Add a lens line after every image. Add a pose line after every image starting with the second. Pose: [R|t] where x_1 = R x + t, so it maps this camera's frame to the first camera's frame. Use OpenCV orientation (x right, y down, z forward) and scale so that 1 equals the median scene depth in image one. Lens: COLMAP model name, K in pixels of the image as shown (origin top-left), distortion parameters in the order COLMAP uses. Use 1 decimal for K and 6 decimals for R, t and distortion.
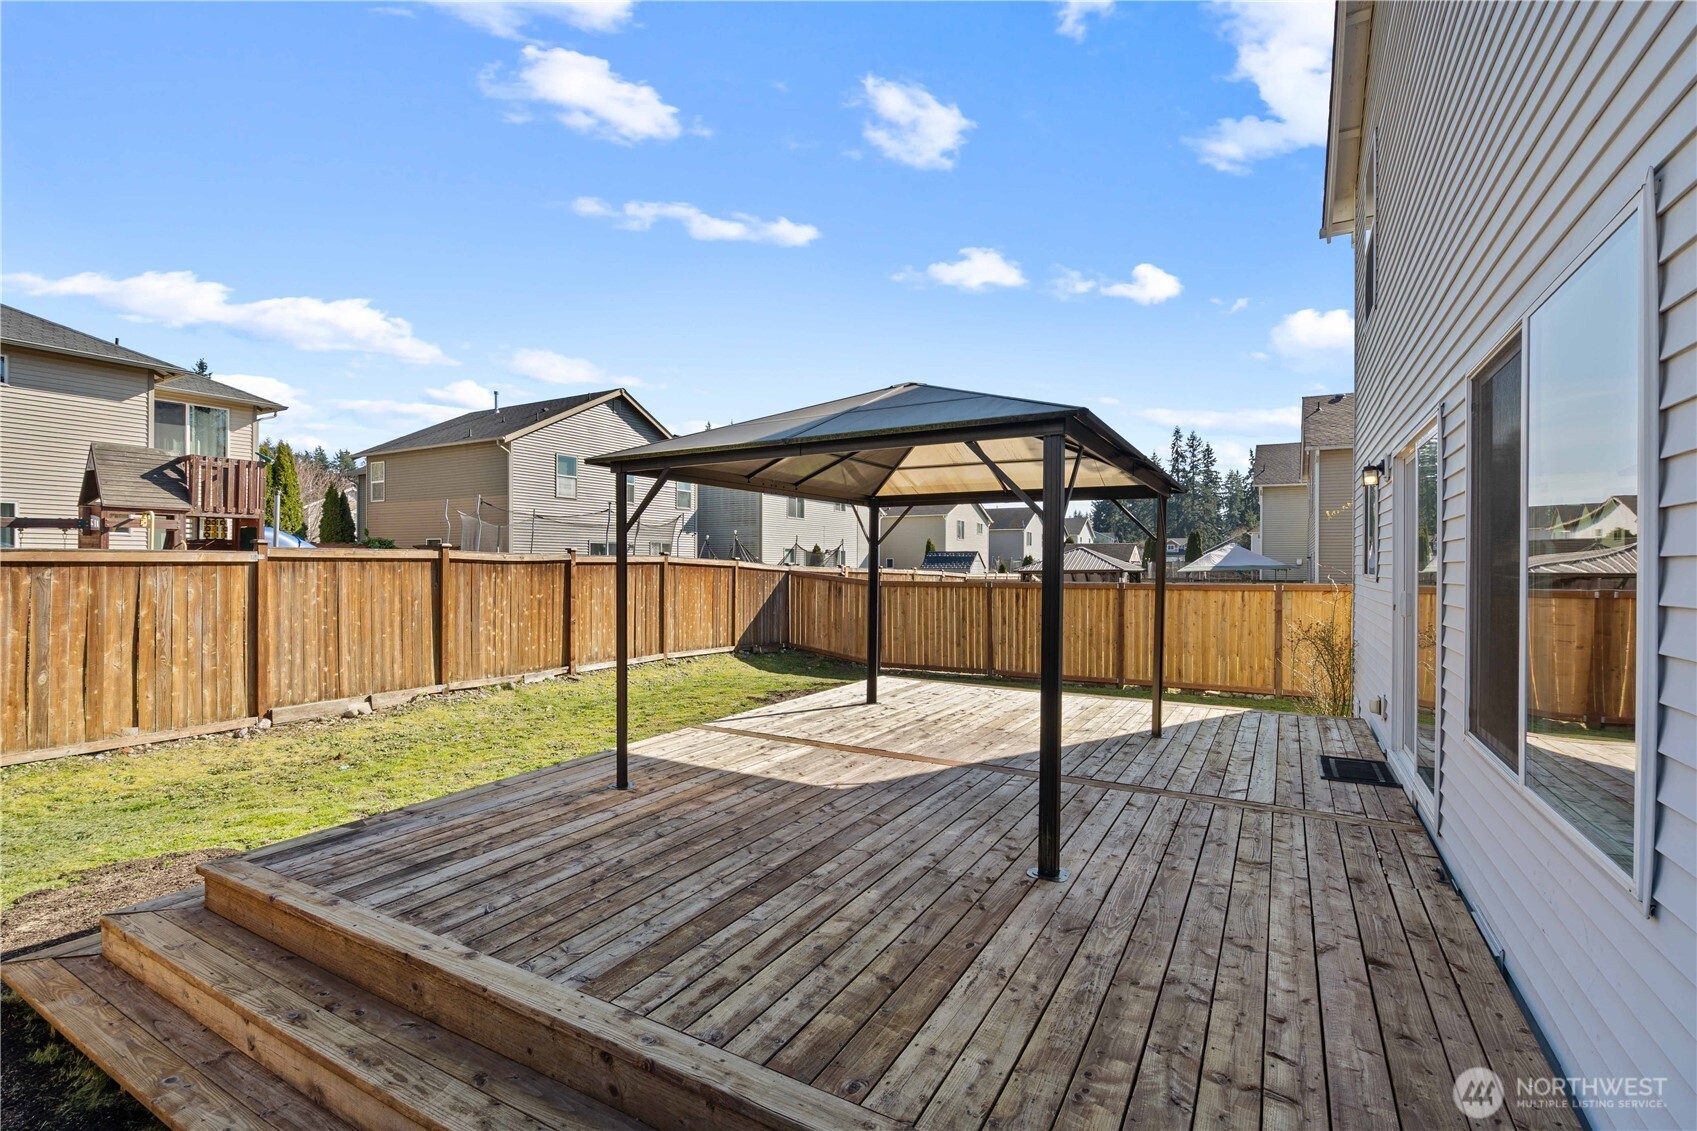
lens RADIAL K [[769.1, 0, 830.0], [0, 769.1, 565.3], [0, 0, 1]] dist [-0.002386, 0.000480]
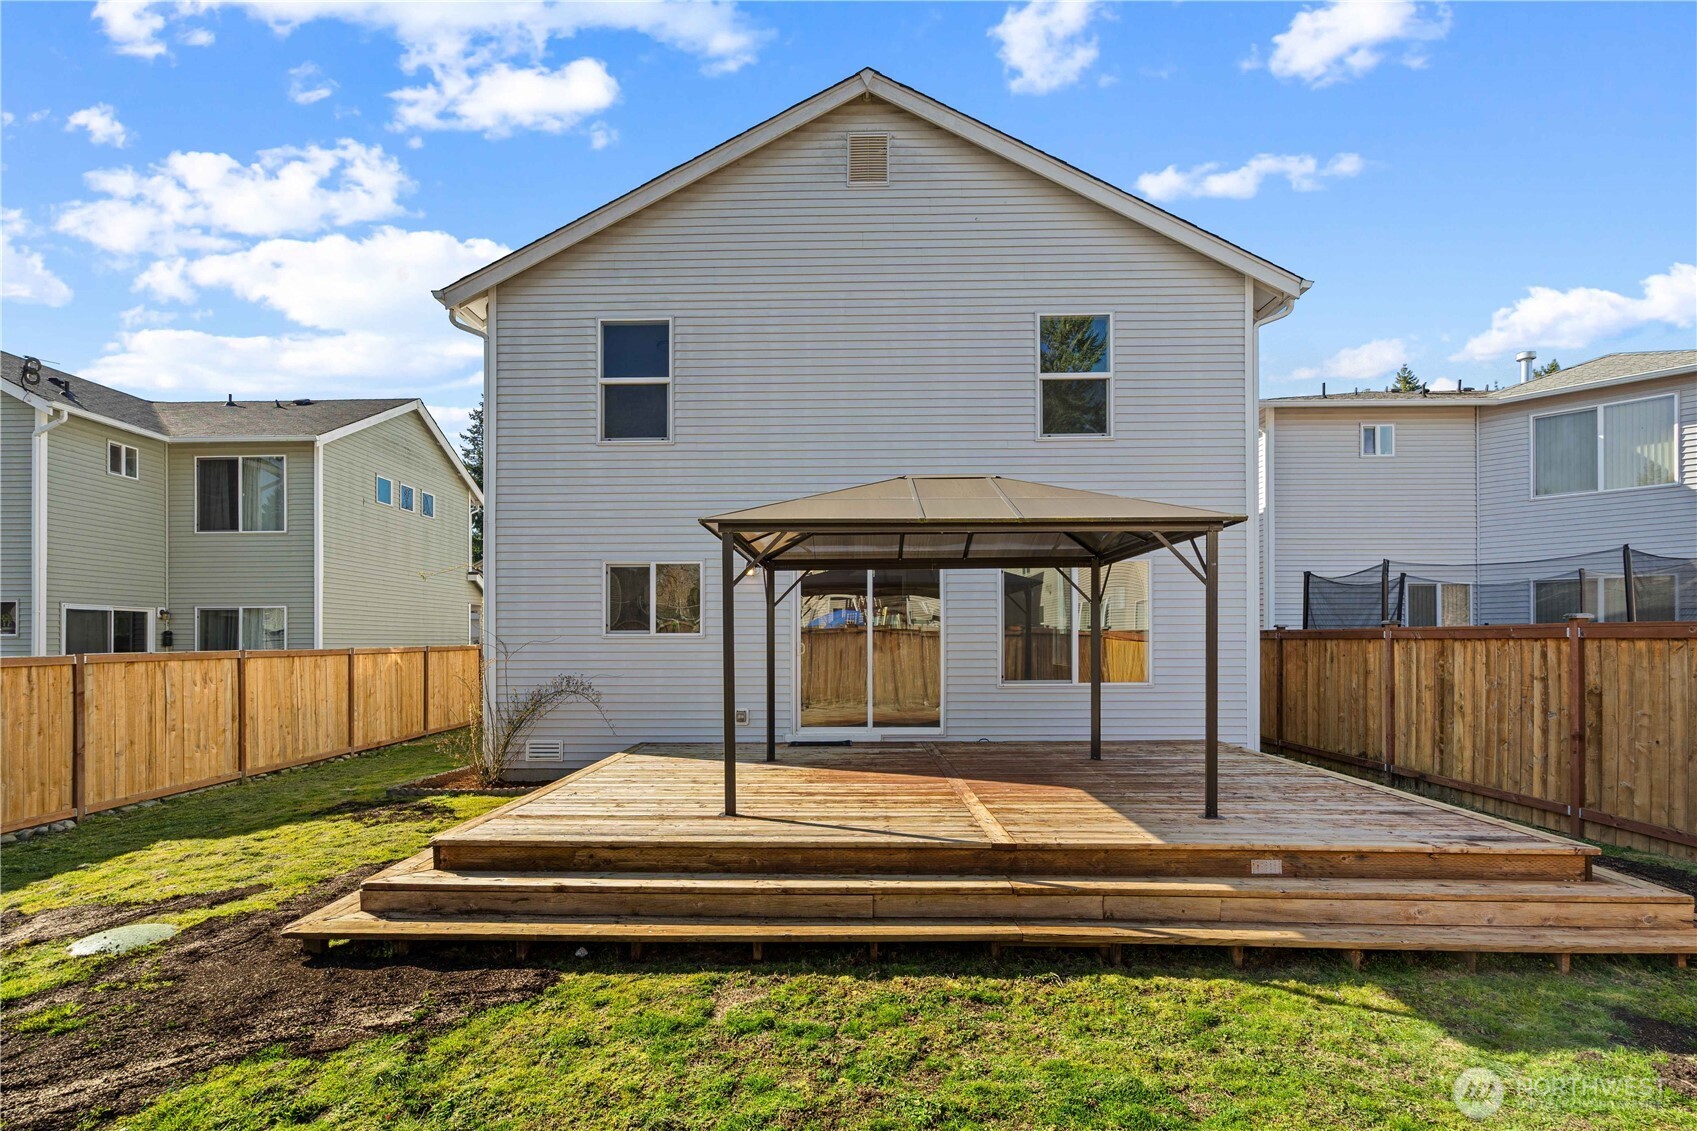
lens RADIAL K [[797.0, 0, 824.4], [0, 797.0, 638.1], [0, 0, 1]] dist [0.000702, 0.000485]
pose [[-0.490621, 0.001313, 0.871372, -0.642500], [0.001953, 0.999998, -0.000407, 0.019919], [-0.871371, 0.001502, -0.490622, 1.324952]]
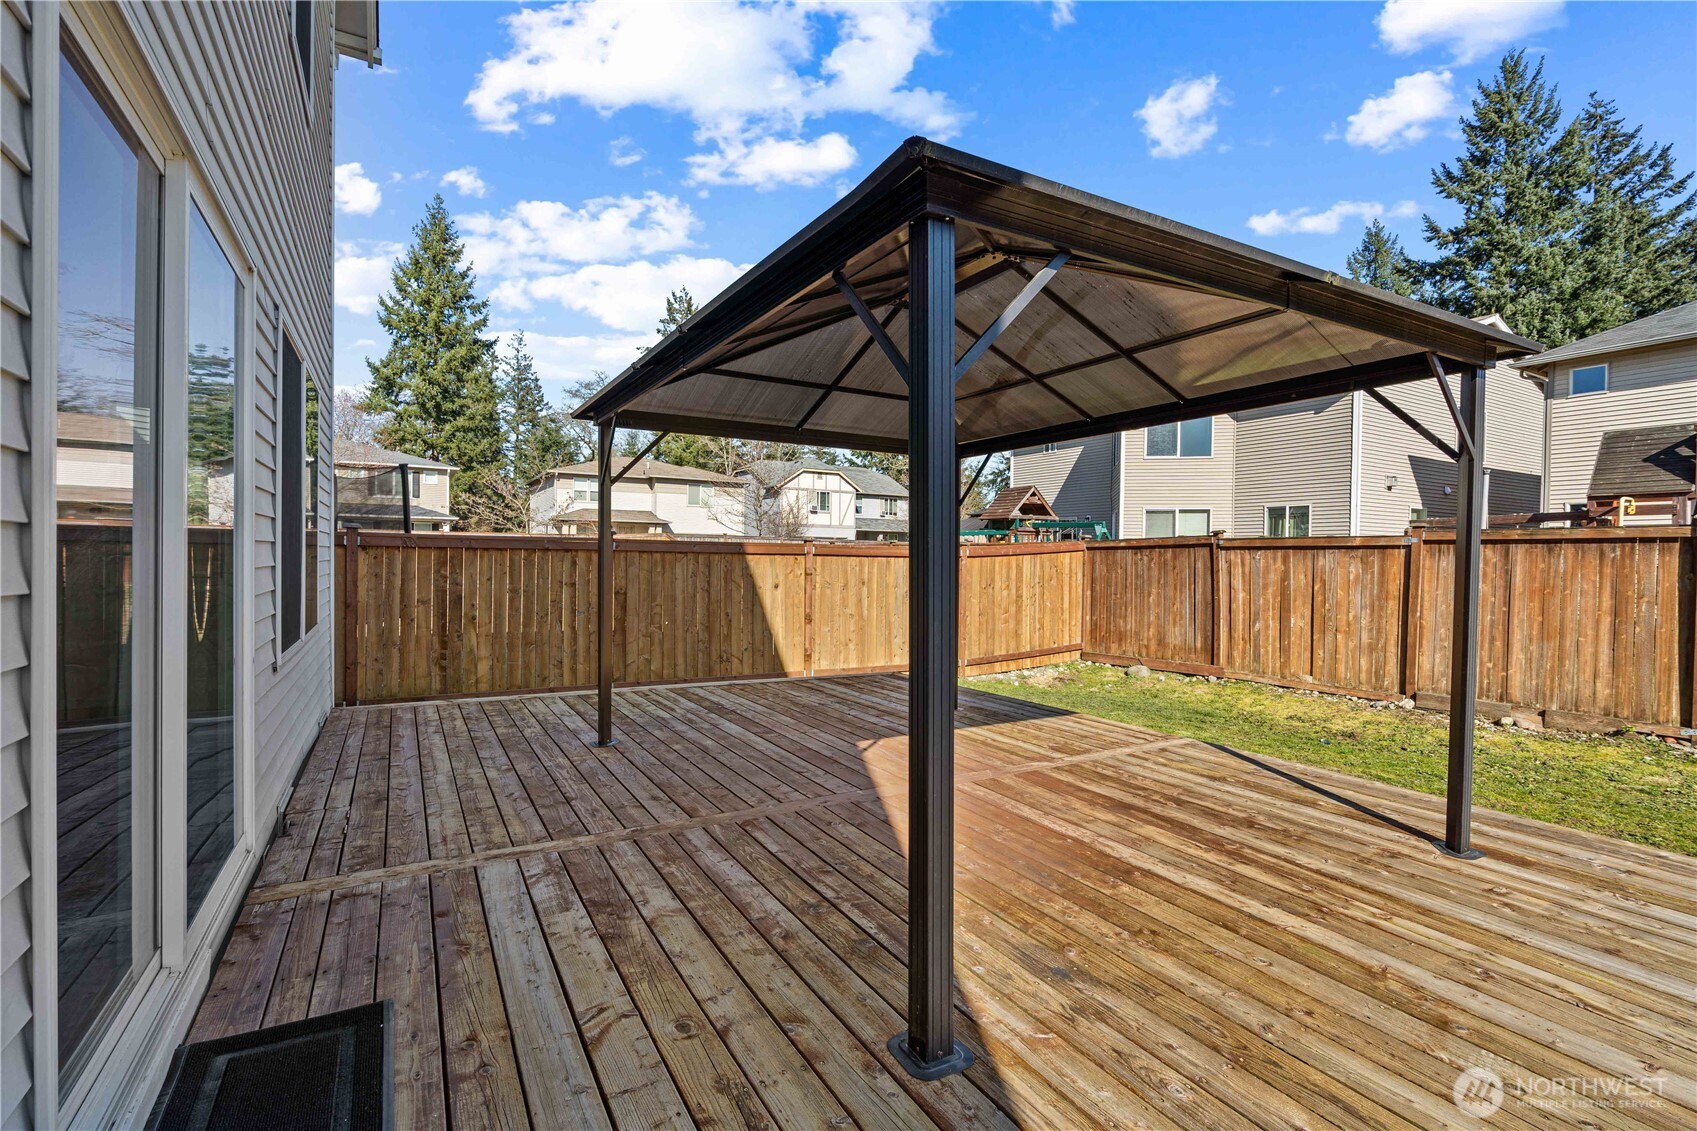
lens RADIAL K [[769.1, 0, 830.0], [0, 769.1, 565.3], [0, 0, 1]] dist [-0.002386, 0.000480]
pose [[-0.501408, -0.002106, -0.865209, 0.592151], [-0.015149, 0.999865, 0.006345, 0.031552], [0.865079, 0.016289, -0.501372, 0.945761]]
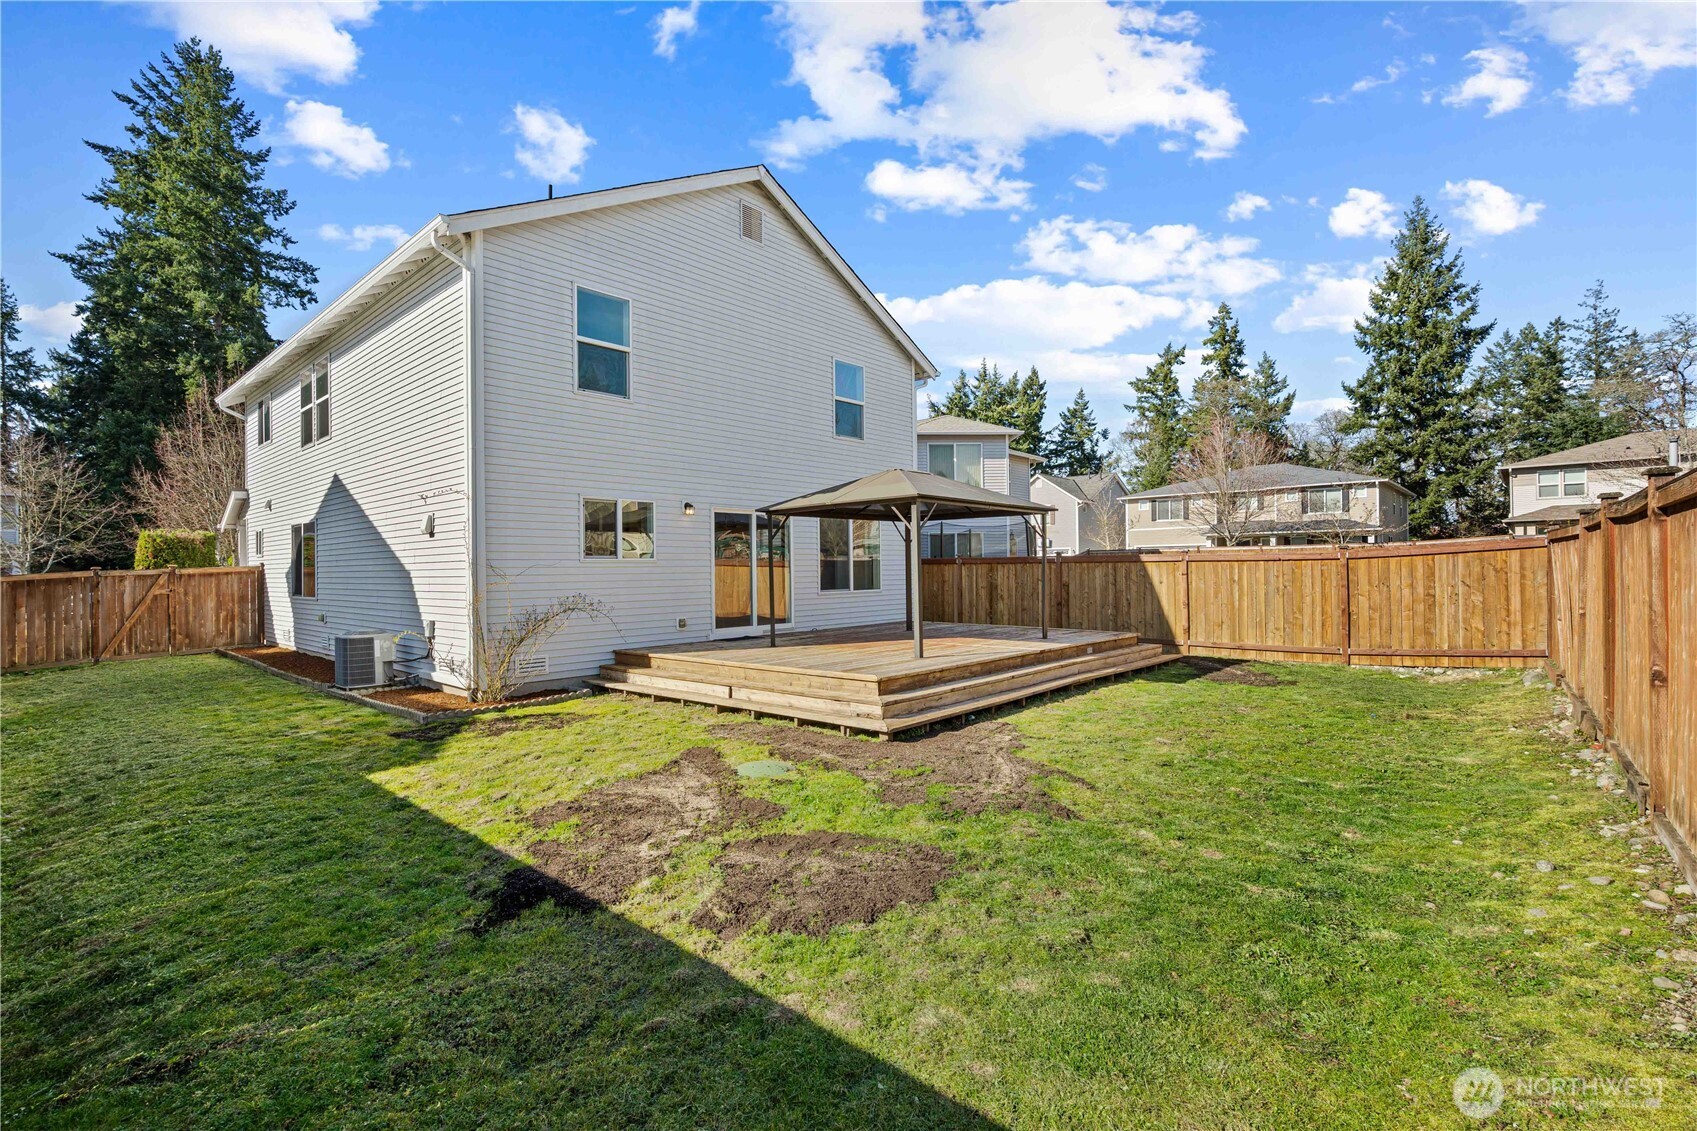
lens RADIAL K [[769.1, 0, 830.0], [0, 769.1, 565.3], [0, 0, 1]] dist [-0.002386, 0.000480]
pose [[-0.977494, 0.007327, 0.210837, -0.075851], [0.006809, 0.999972, -0.003182, 0.032550], [-0.210855, -0.001674, -0.977516, 2.338550]]
